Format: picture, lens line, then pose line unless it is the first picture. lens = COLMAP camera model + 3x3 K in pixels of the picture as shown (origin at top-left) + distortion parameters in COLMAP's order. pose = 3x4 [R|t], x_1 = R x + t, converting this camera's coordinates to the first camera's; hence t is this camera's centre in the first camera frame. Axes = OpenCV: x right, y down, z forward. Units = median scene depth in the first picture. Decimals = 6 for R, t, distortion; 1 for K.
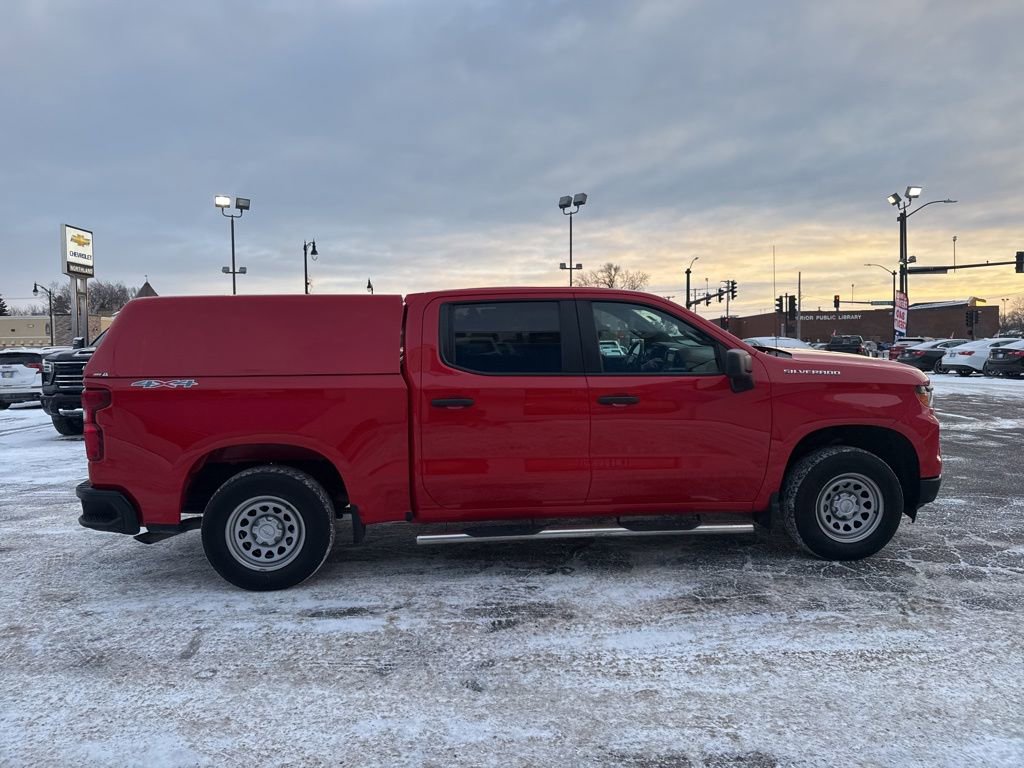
lens RADIAL K [[713.2, 0, 517.3], [0, 713.2, 406.3], [0, 0, 1]] dist [0.037662, -0.038891]
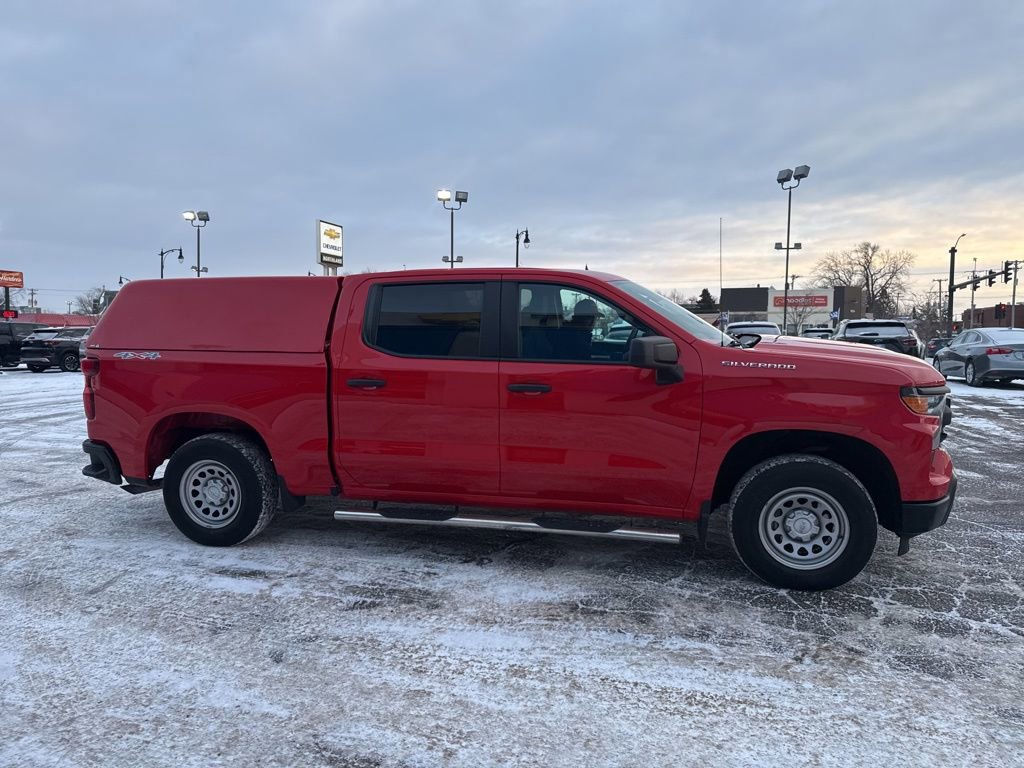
lens RADIAL K [[713.2, 0, 514.6], [0, 713.2, 404.5], [0, 0, 1]] dist [0.037662, -0.038891]
pose [[0.945284, 0.050986, -0.322240, 0.409118], [-0.045336, 0.998658, 0.025020, -0.008831], [0.323084, -0.009042, 0.946327, 0.099416]]
